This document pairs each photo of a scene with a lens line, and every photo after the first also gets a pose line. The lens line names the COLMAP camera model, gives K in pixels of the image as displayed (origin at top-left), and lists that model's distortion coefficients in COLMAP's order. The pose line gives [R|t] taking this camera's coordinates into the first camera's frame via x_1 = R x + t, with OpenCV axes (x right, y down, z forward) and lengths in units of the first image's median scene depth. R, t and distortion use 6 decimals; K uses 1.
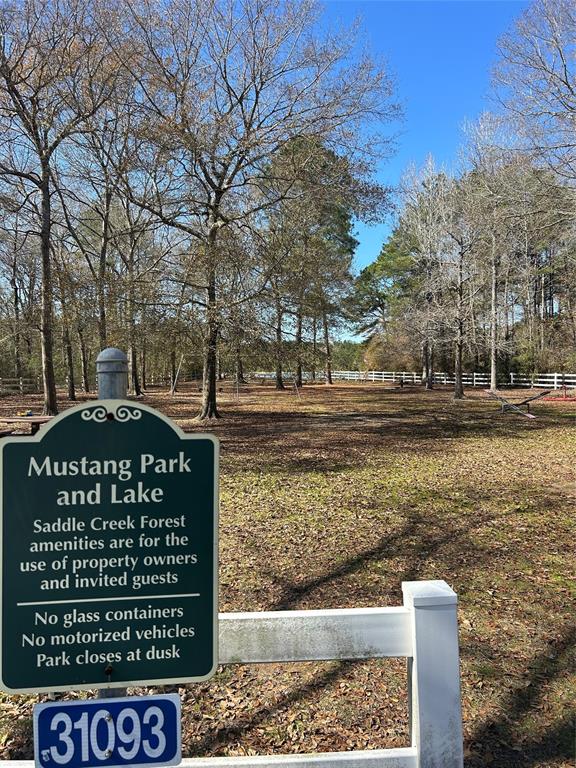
lens RADIAL K [[640.7, 0, 286.9], [0, 640.7, 381.1], [0, 0, 1]] dist [0.108094, -0.000594]
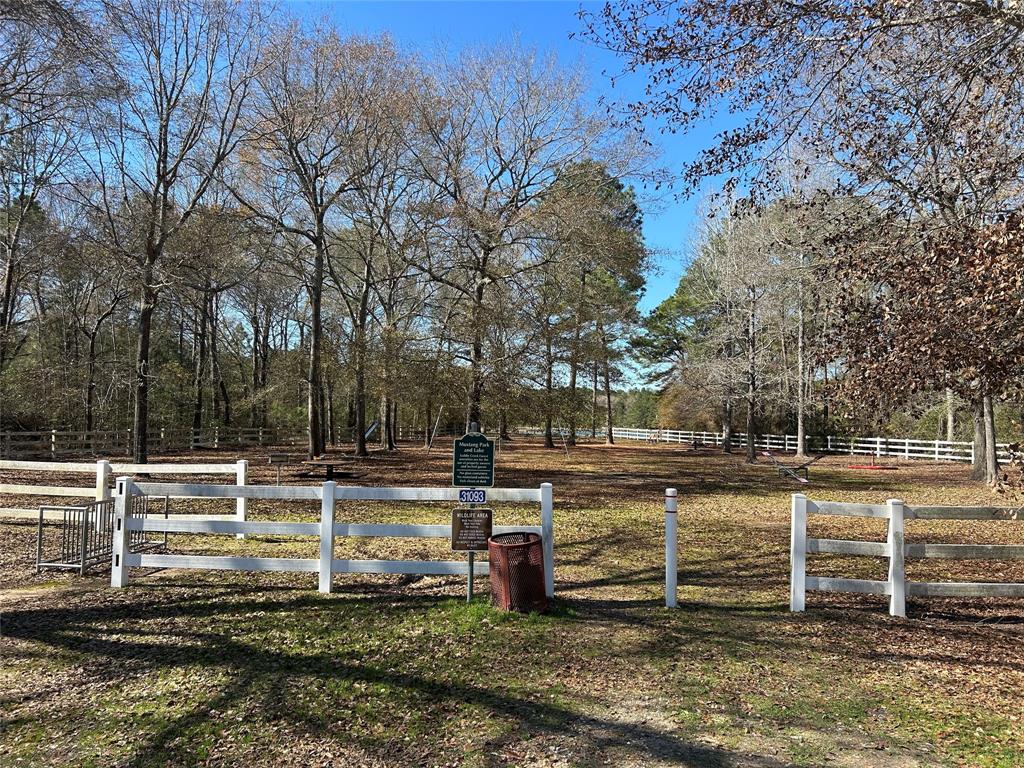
lens RADIAL K [[854.2, 0, 512.6], [0, 854.2, 391.0], [0, 0, 1]] dist [0.108094, -0.000594]
pose [[0.997689, 0.021449, -0.064473, 0.012526], [-0.025051, 0.998140, -0.055586, 0.001924], [0.063161, 0.057073, 0.996370, -0.153358]]
